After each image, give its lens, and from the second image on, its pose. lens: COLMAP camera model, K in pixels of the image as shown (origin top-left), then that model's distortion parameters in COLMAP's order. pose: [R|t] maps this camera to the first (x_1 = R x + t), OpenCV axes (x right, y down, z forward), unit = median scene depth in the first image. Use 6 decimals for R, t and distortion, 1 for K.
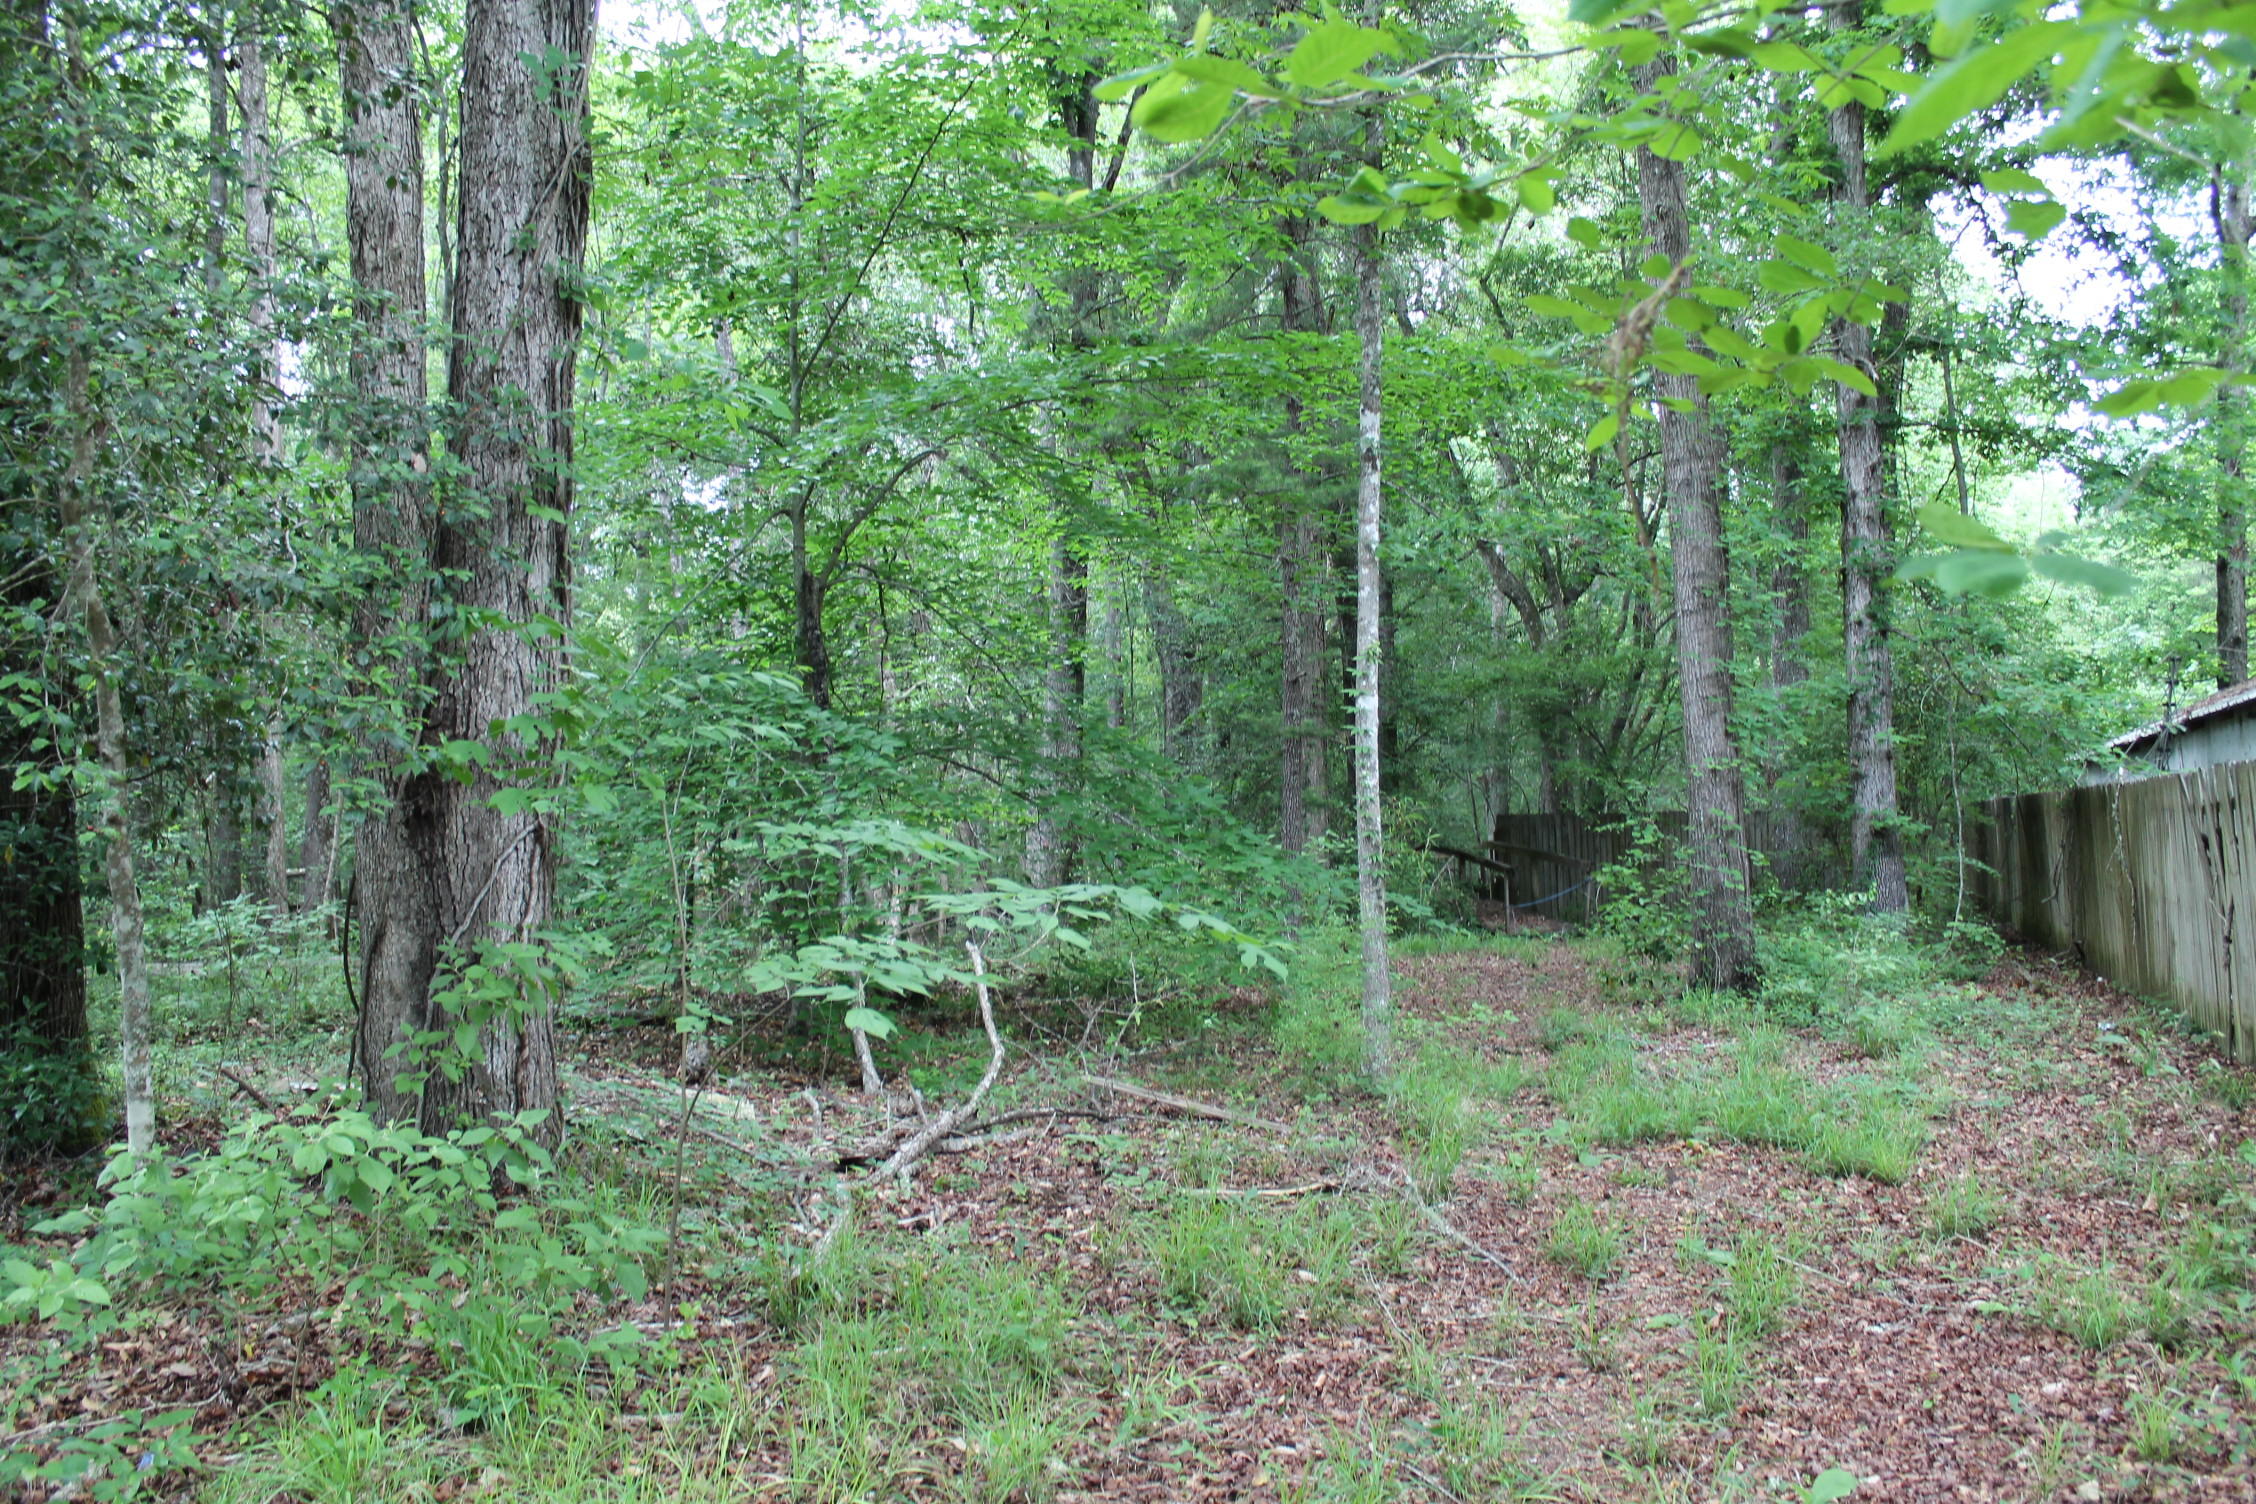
lens RADIAL K [[1933.5, 0, 1121.3], [0, 1933.5, 762.5], [0, 0, 1]] dist [-0.167195, 0.156833]
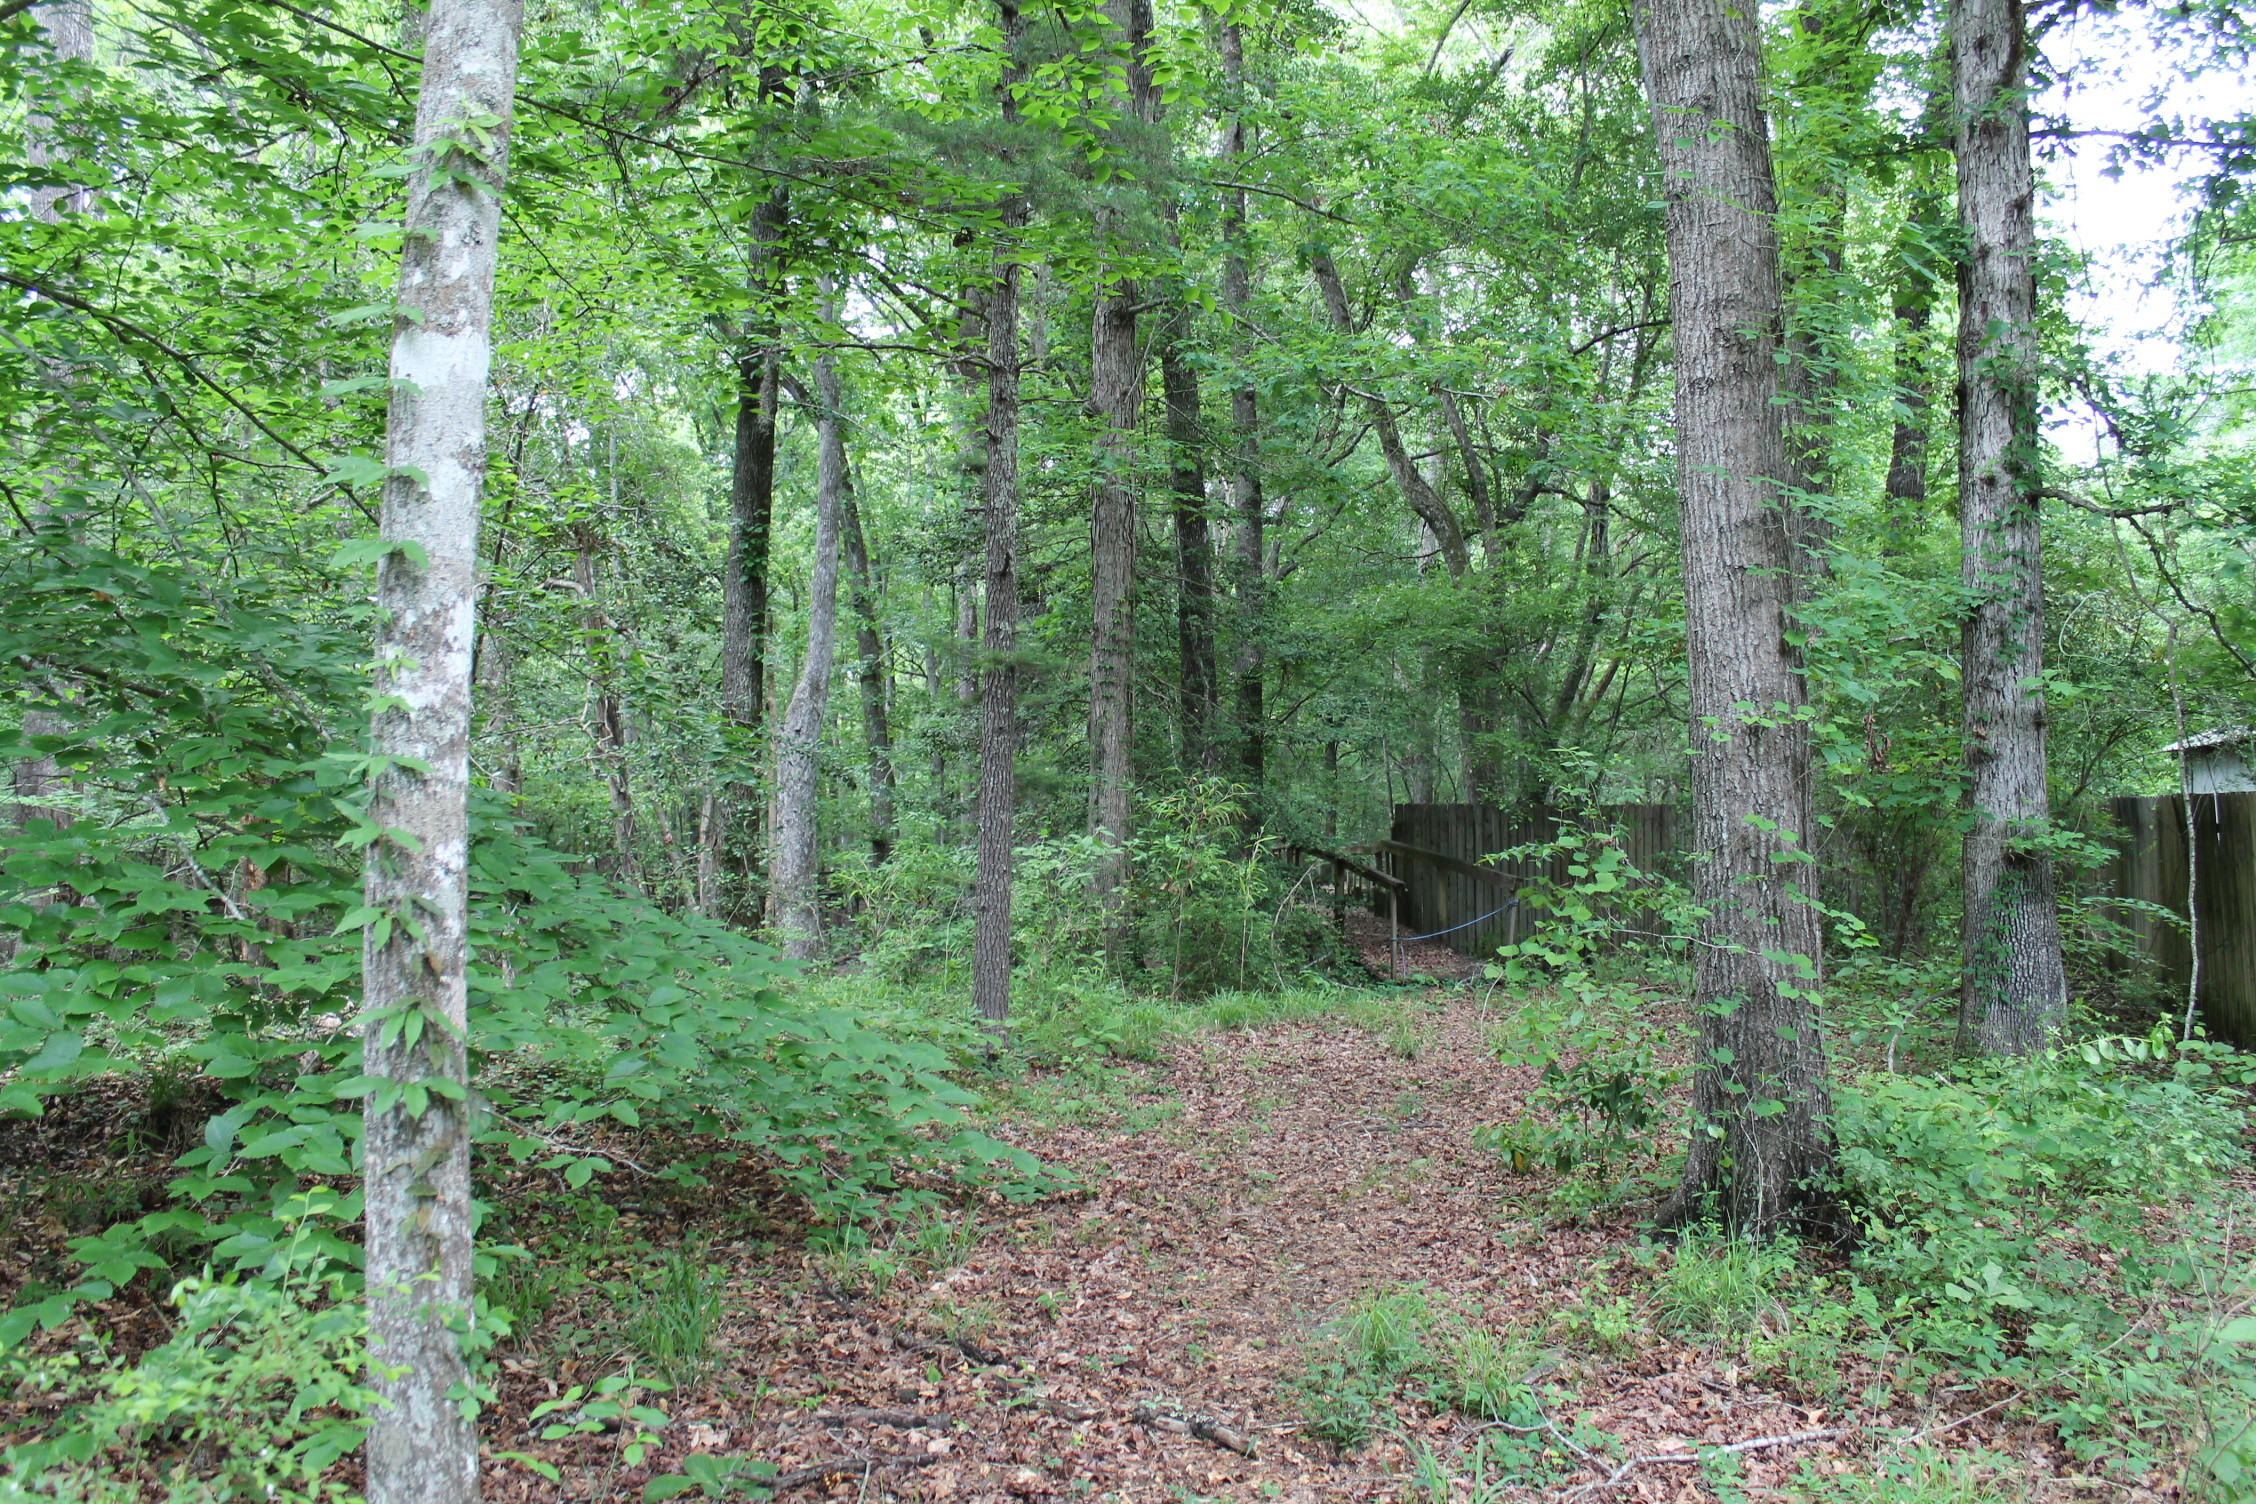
lens RADIAL K [[1933.5, 0, 1121.3], [0, 1933.5, 762.5], [0, 0, 1]] dist [-0.167195, 0.156833]
pose [[0.999475, 0.021760, 0.024000, 0.124320], [-0.022038, 0.999693, 0.011351, 0.008285], [-0.023745, -0.011874, 0.999648, 0.456089]]
